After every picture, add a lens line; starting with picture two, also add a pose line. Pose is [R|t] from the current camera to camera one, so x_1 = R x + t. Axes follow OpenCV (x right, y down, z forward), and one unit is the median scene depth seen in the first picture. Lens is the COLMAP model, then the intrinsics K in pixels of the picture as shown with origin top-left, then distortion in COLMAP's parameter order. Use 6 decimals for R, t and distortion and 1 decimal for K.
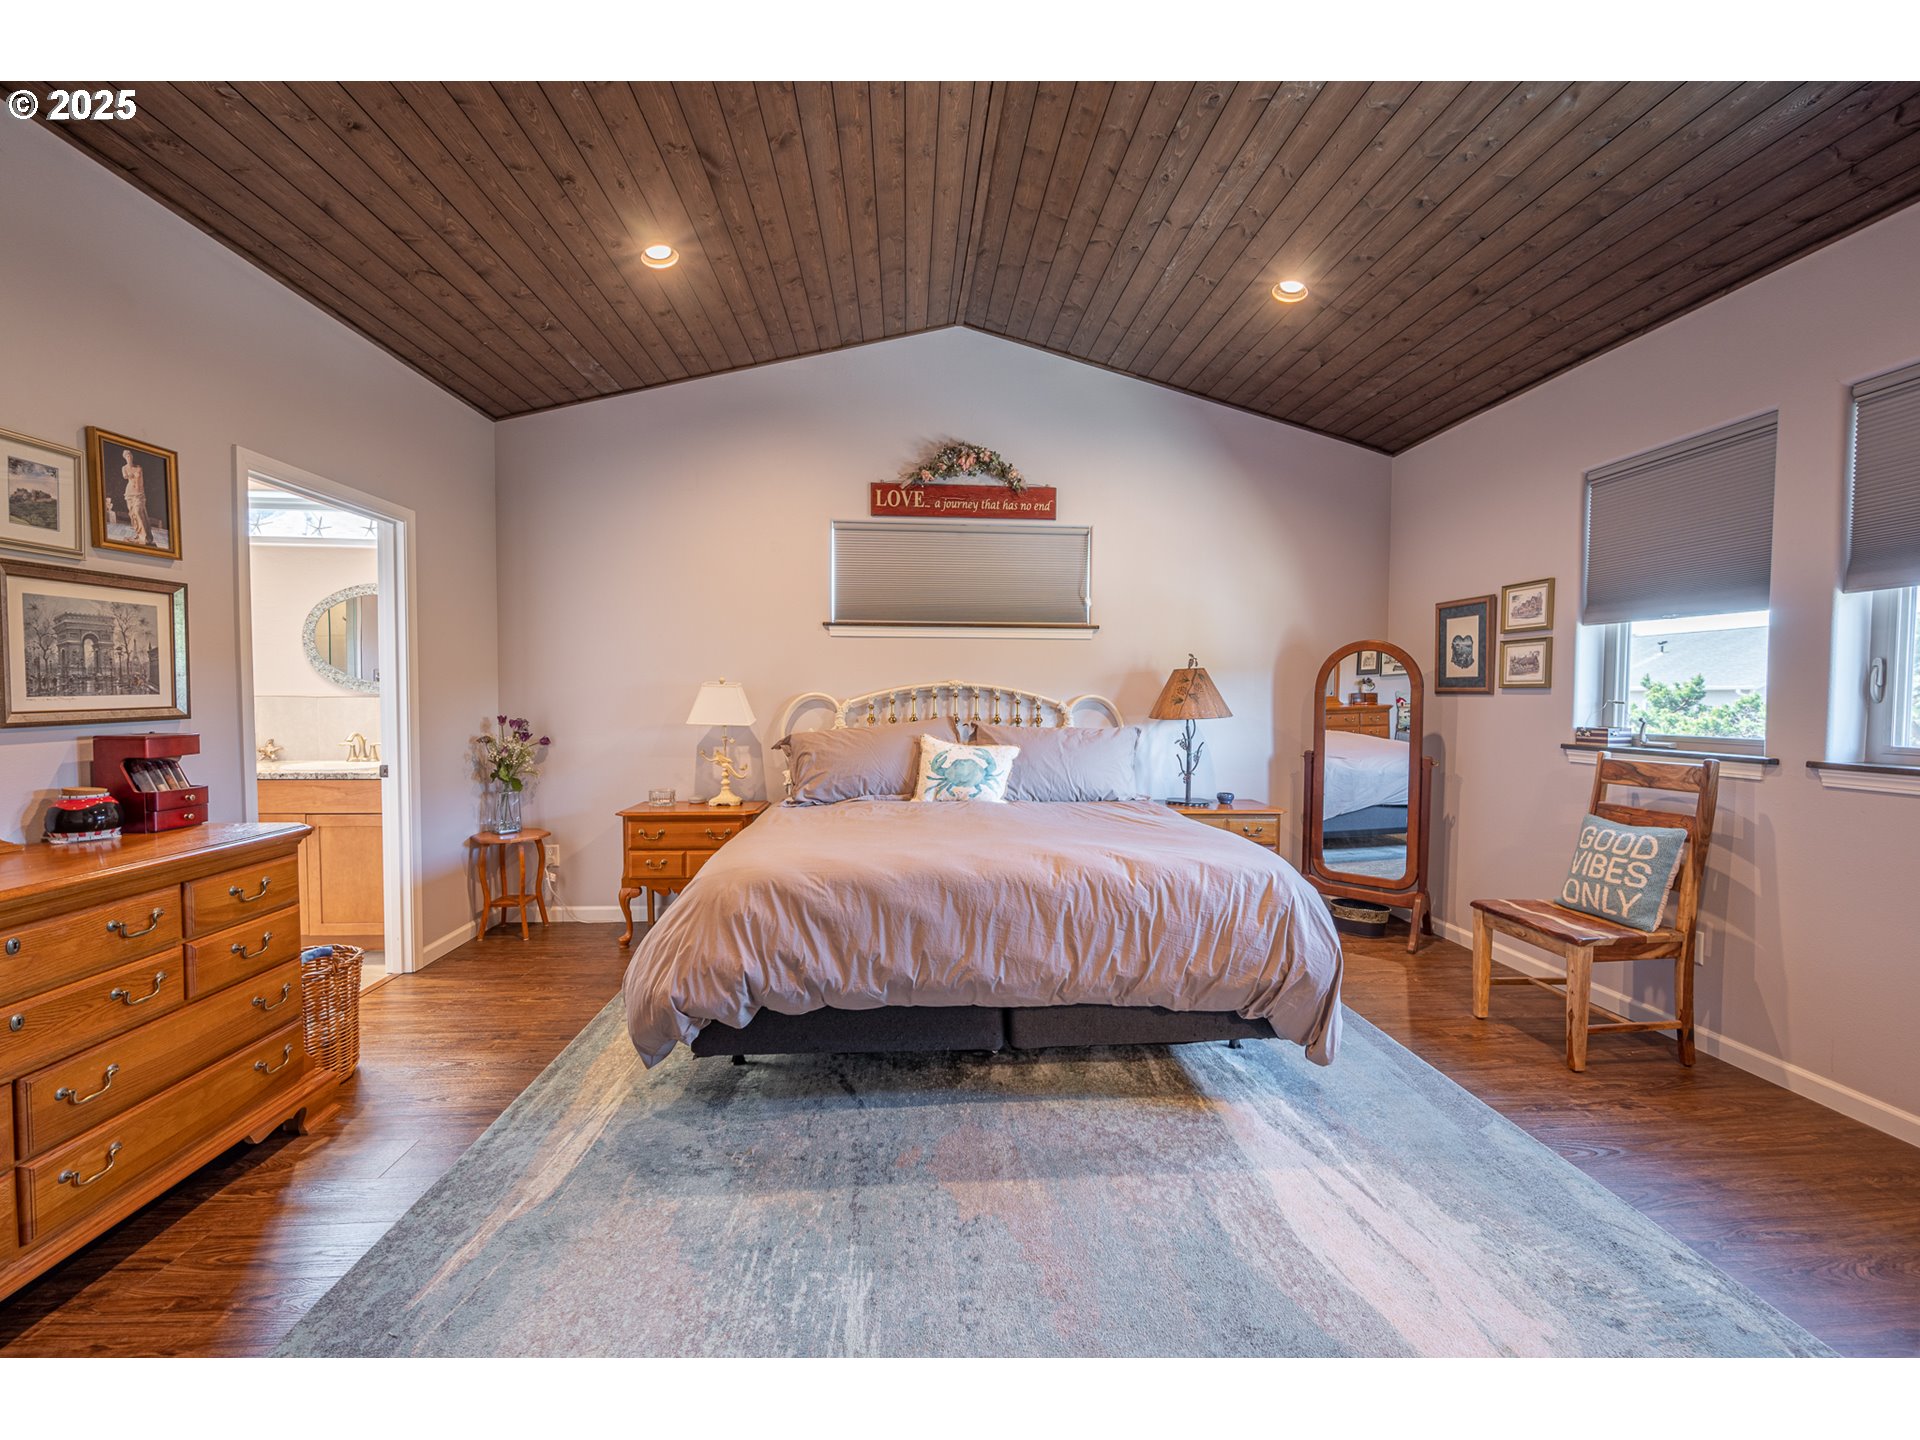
lens RADIAL K [[766.5, 0, 960.1], [0, 766.5, 725.0], [0, 0, 1]] dist [-0.002037, -0.000342]
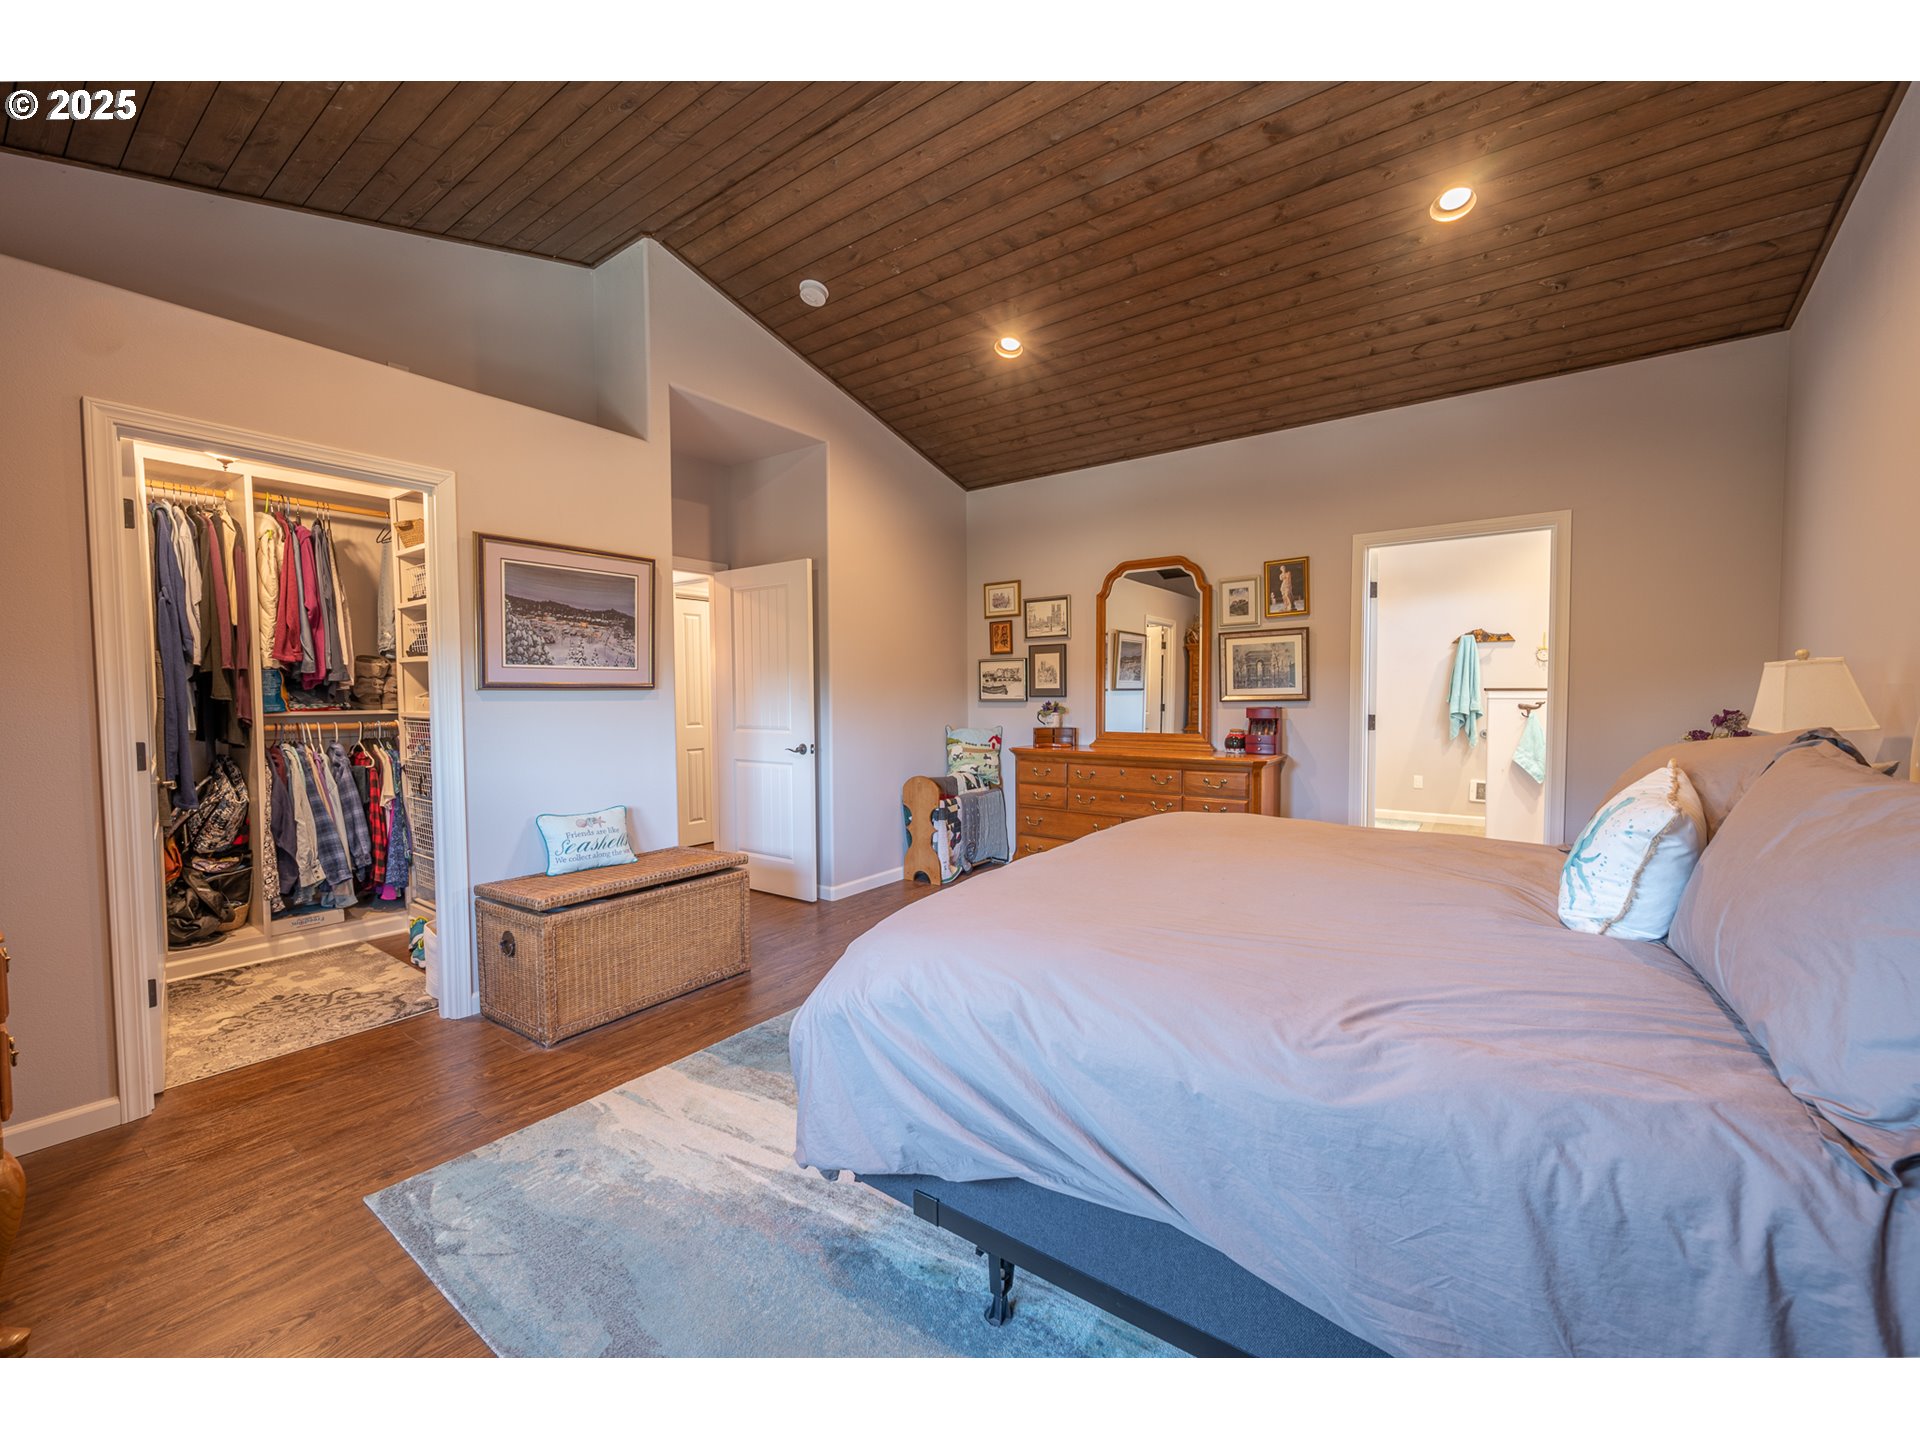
lens RADIAL K [[766.5, 0, 960.1], [0, 766.5, 725.0], [0, 0, 1]] dist [-0.002037, -0.000342]
pose [[-0.645895, 0.026558, -0.762965, 0.961603], [-0.029731, 0.997762, 0.059900, -0.036246], [0.762847, 0.061373, -0.643659, 1.600997]]
